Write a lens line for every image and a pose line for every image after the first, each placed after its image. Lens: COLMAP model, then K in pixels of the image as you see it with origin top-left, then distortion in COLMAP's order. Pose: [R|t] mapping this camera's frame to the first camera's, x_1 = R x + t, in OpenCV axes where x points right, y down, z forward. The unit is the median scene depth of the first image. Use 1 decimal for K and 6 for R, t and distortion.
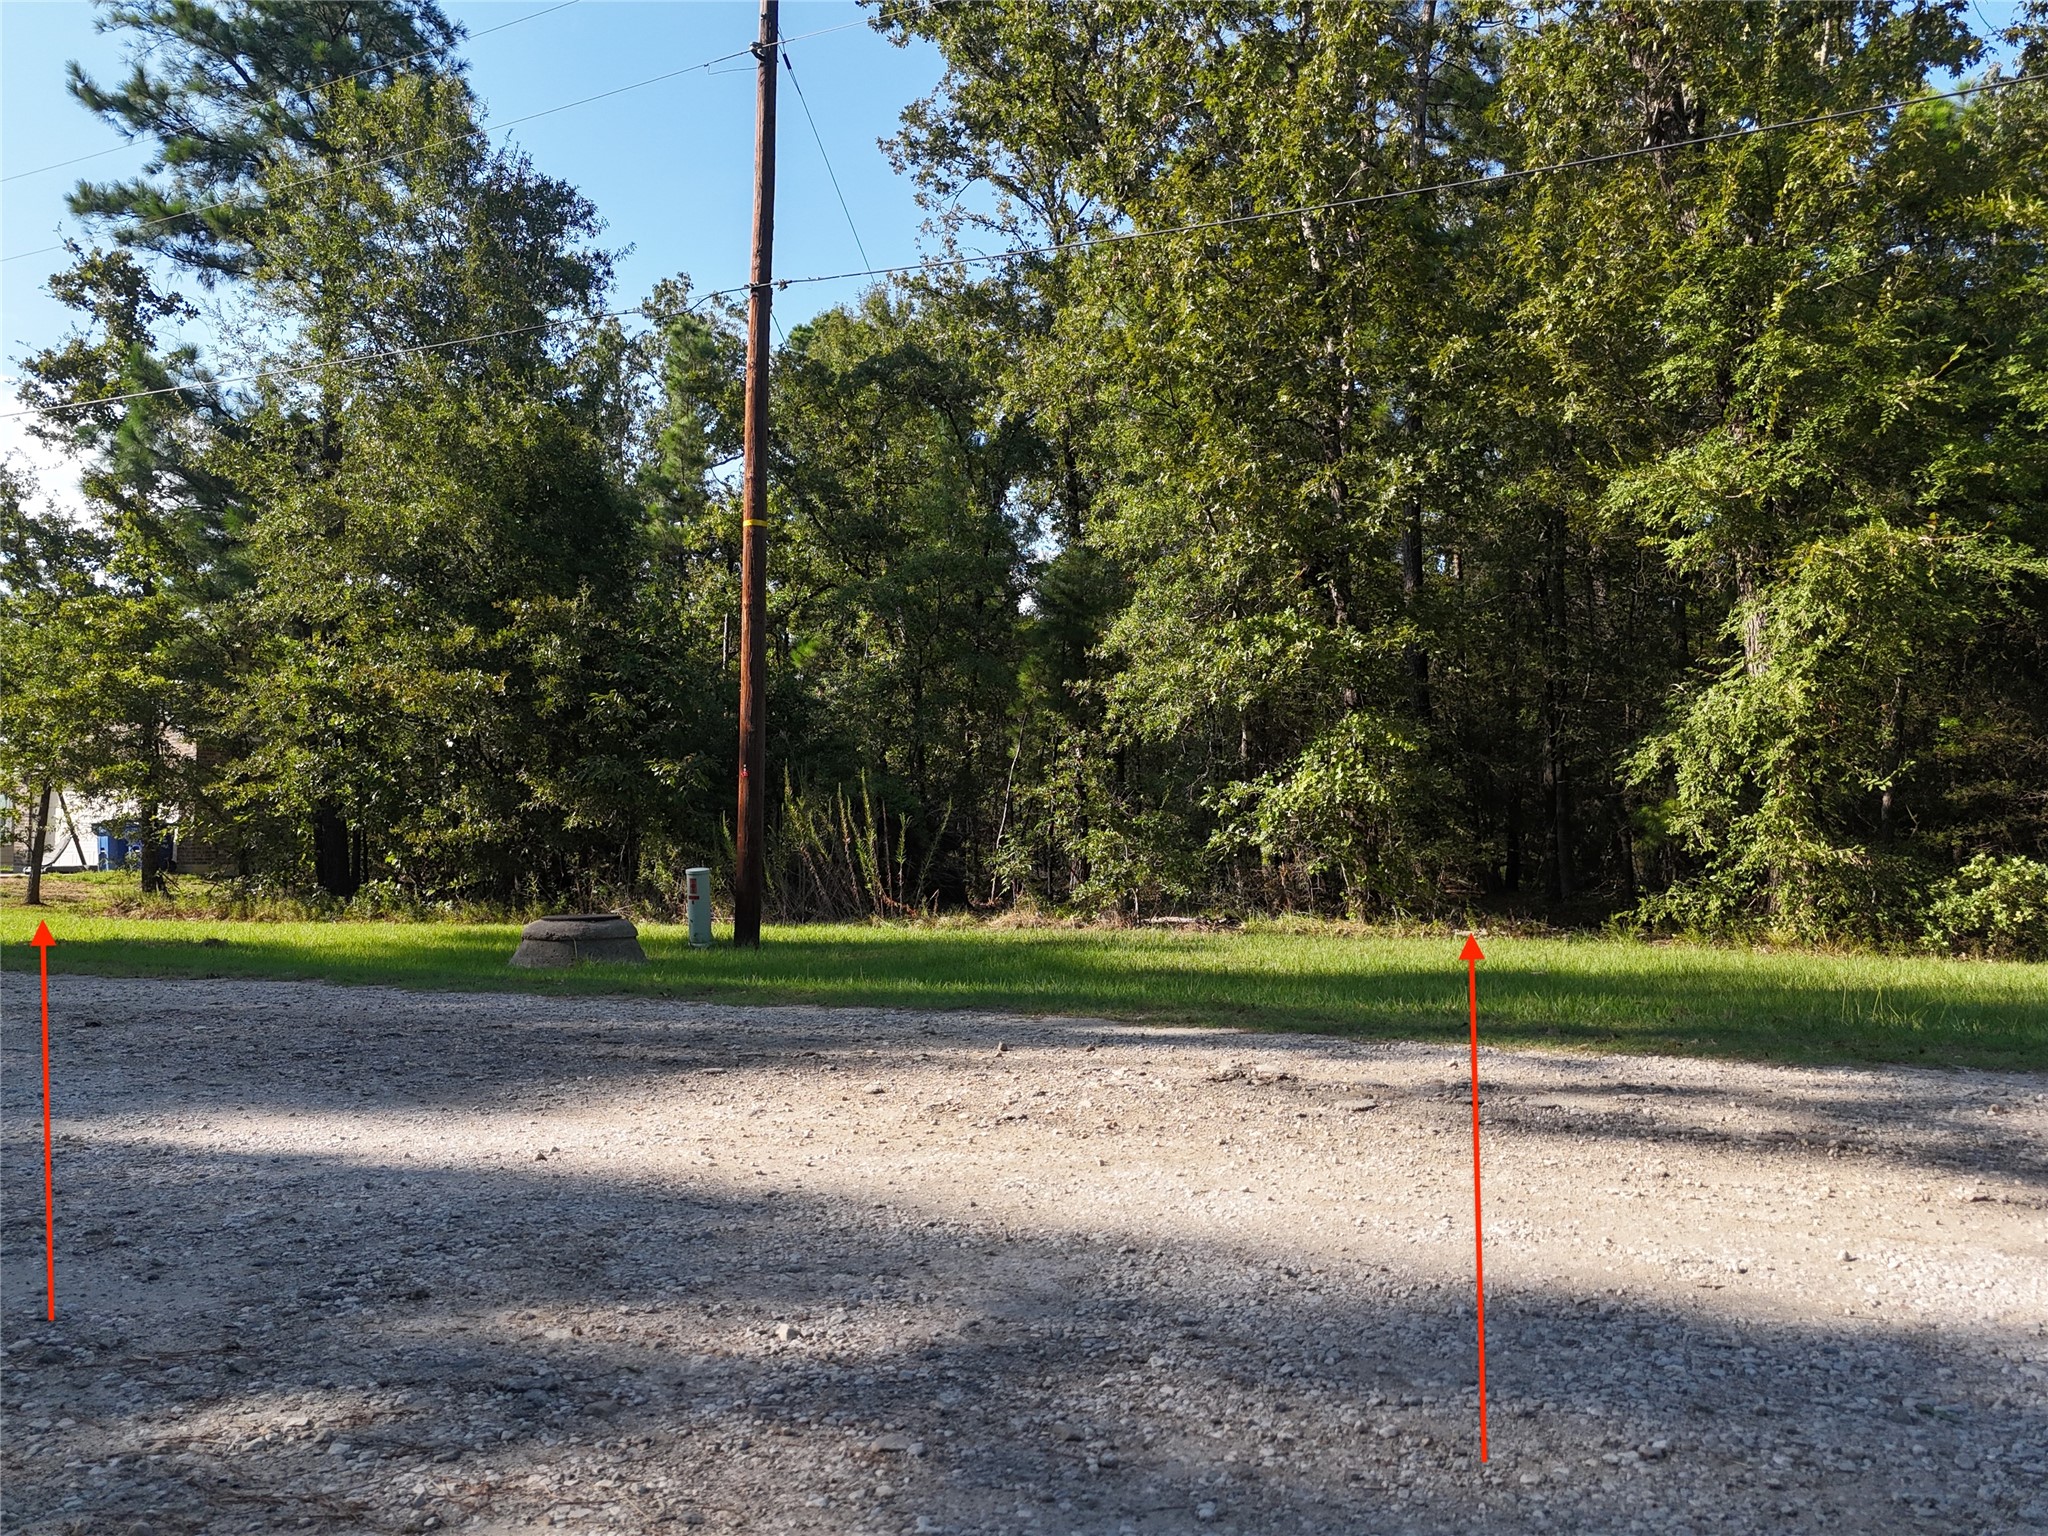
lens RADIAL K [[1511.1, 0, 1040.2], [0, 1511.1, 769.9], [0, 0, 1]] dist [0.074103, -0.069012]
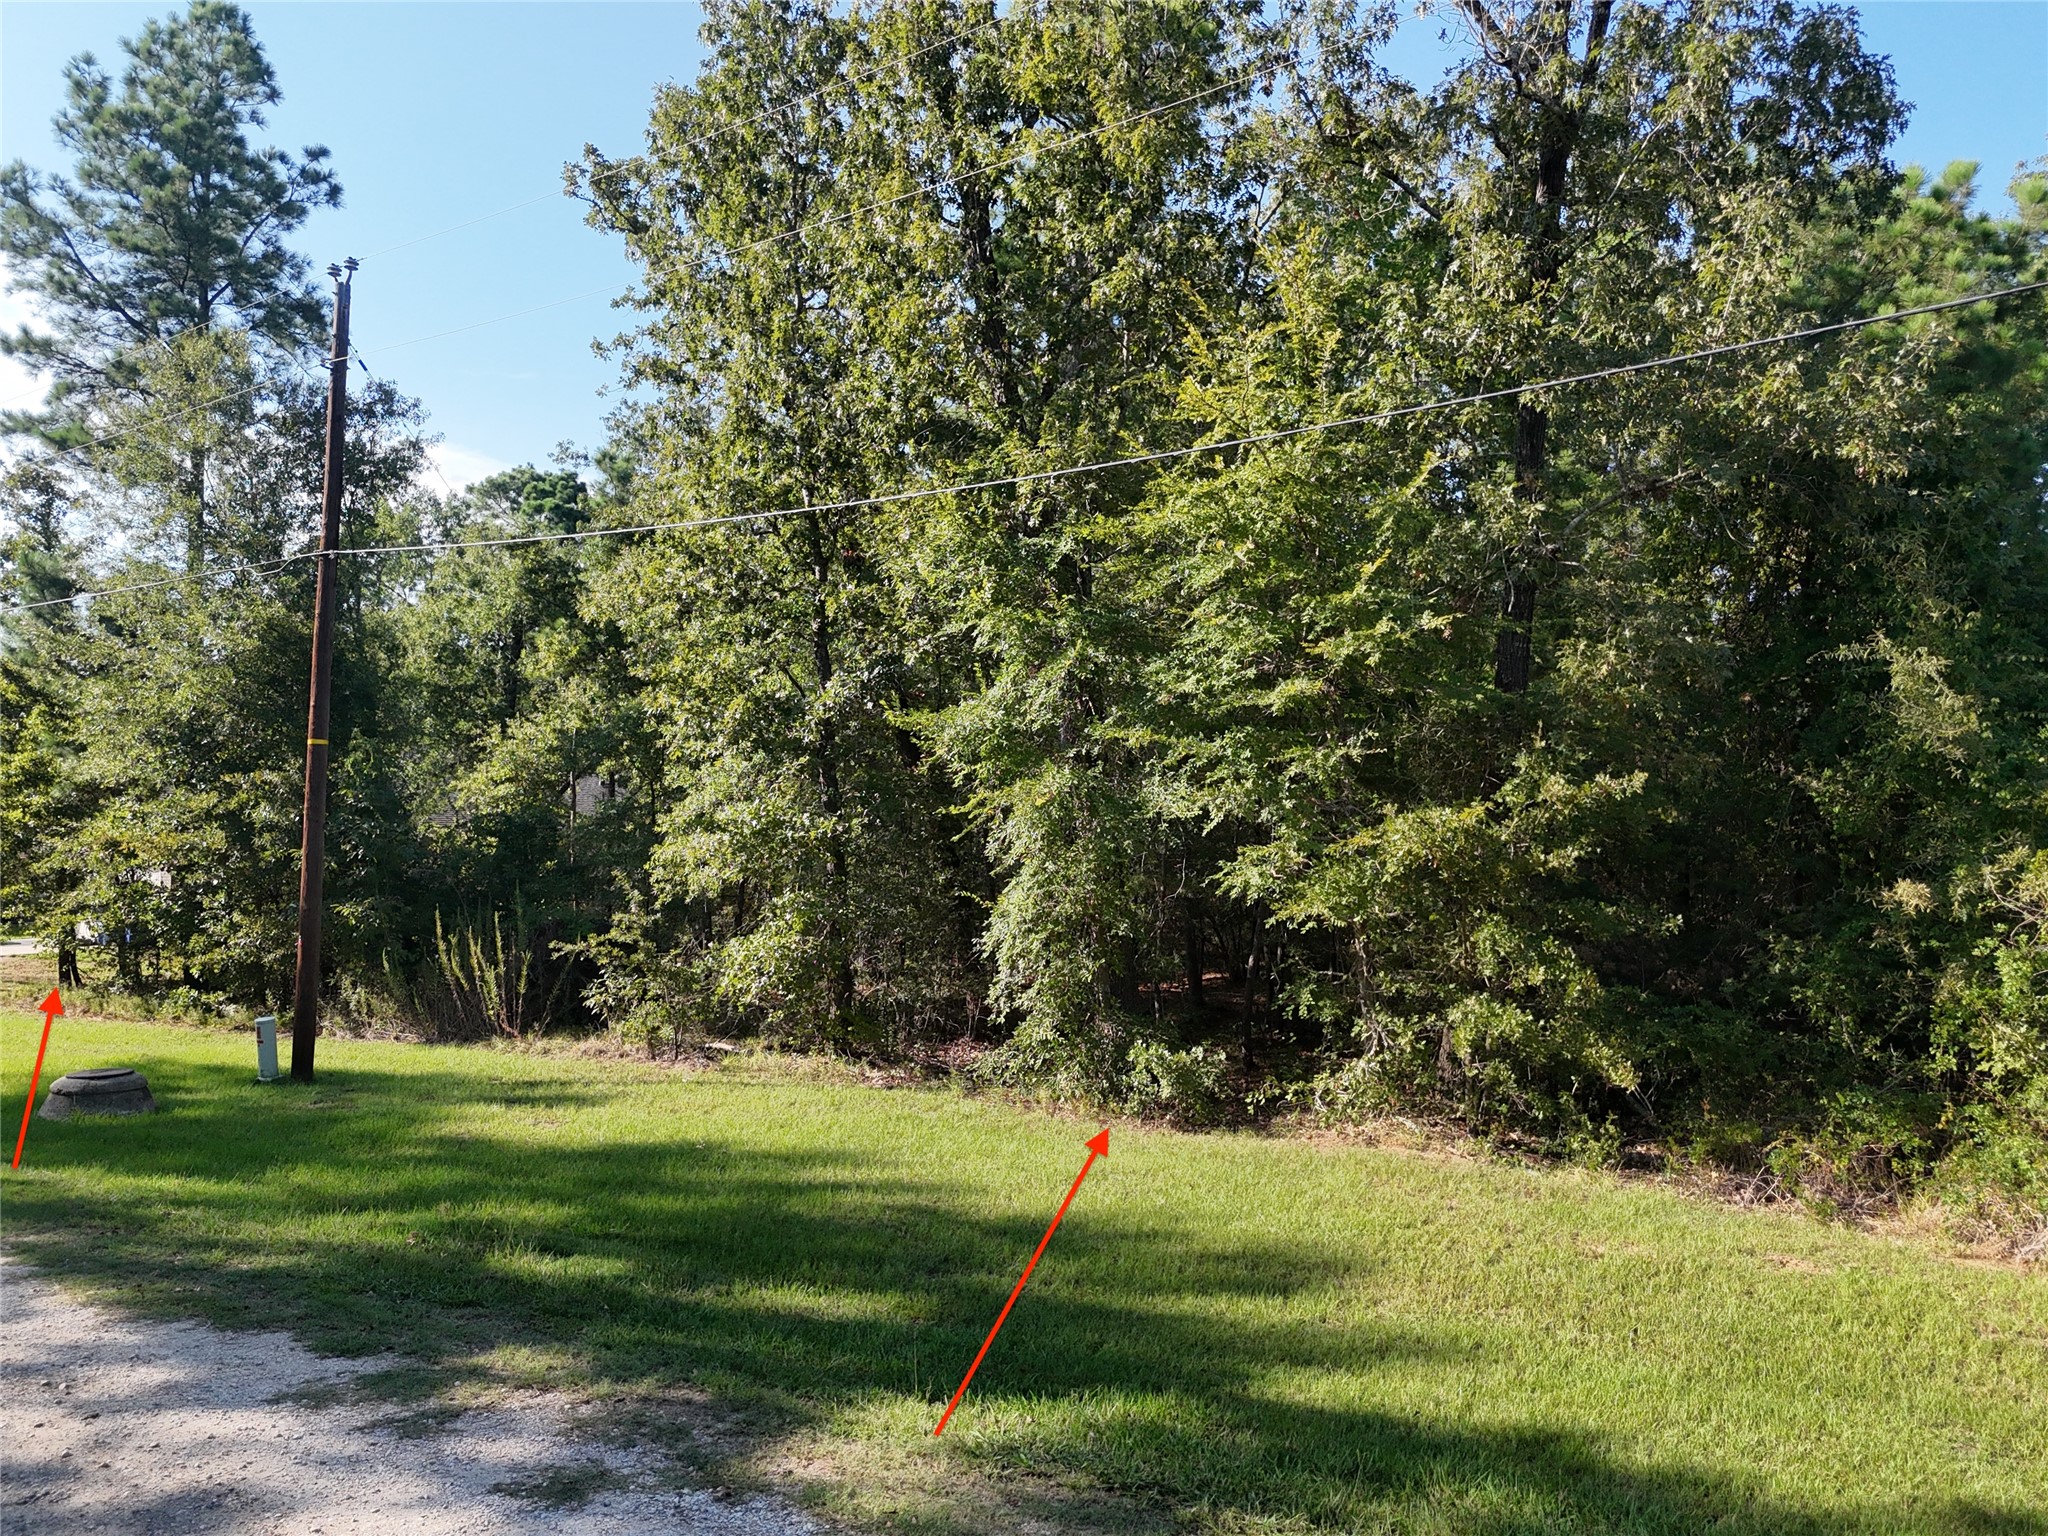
lens RADIAL K [[1511.1, 0, 1040.2], [0, 1511.1, 769.9], [0, 0, 1]] dist [0.074103, -0.069012]
pose [[0.990795, -0.002490, -0.135350, 0.437111], [0.003031, 0.999988, 0.003792, -0.107748], [0.135339, -0.004168, 0.990791, -0.141872]]
